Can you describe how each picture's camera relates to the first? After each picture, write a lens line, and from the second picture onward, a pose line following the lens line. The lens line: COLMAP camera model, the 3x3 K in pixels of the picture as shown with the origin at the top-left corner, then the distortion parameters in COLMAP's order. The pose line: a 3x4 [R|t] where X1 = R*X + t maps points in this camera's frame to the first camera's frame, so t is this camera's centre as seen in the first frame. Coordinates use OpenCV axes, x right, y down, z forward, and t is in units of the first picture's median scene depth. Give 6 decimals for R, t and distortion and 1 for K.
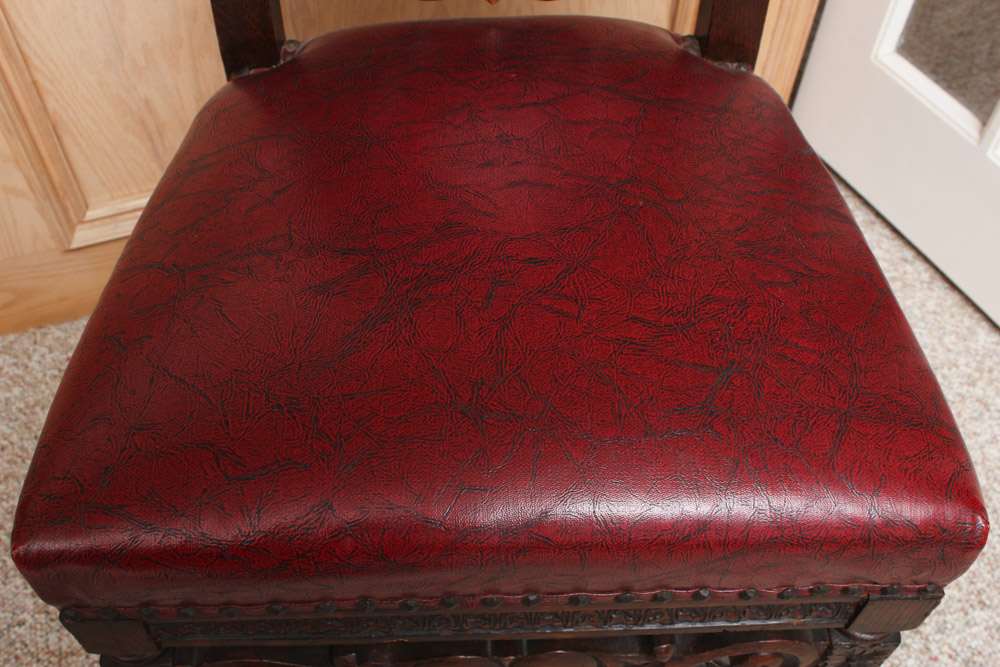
lens RADIAL K [[951.5, 0, 501.2], [0, 951.5, 340.8], [0, 0, 1]] dist [-0.086863, 0.000000]
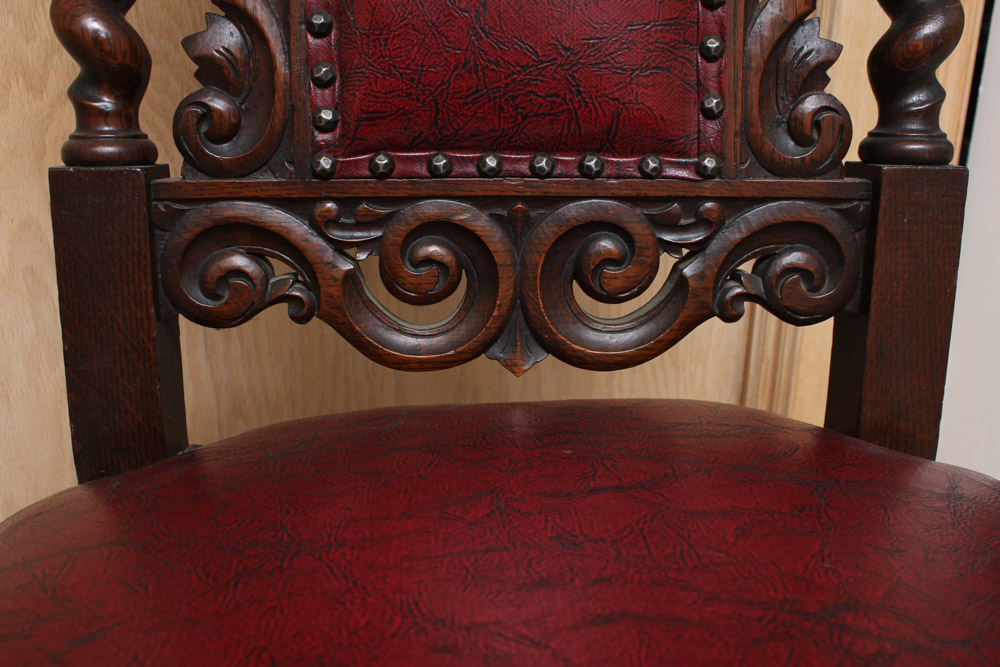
lens RADIAL K [[976.5, 0, 500.0], [0, 976.5, 337.8], [0, 0, 1]] dist [-0.094723, 0.000000]
pose [[0.999595, -0.008711, 0.027104, -0.044637], [0.022353, 0.829723, -0.557727, -0.018707], [-0.017631, 0.558107, 0.829582, 0.516857]]
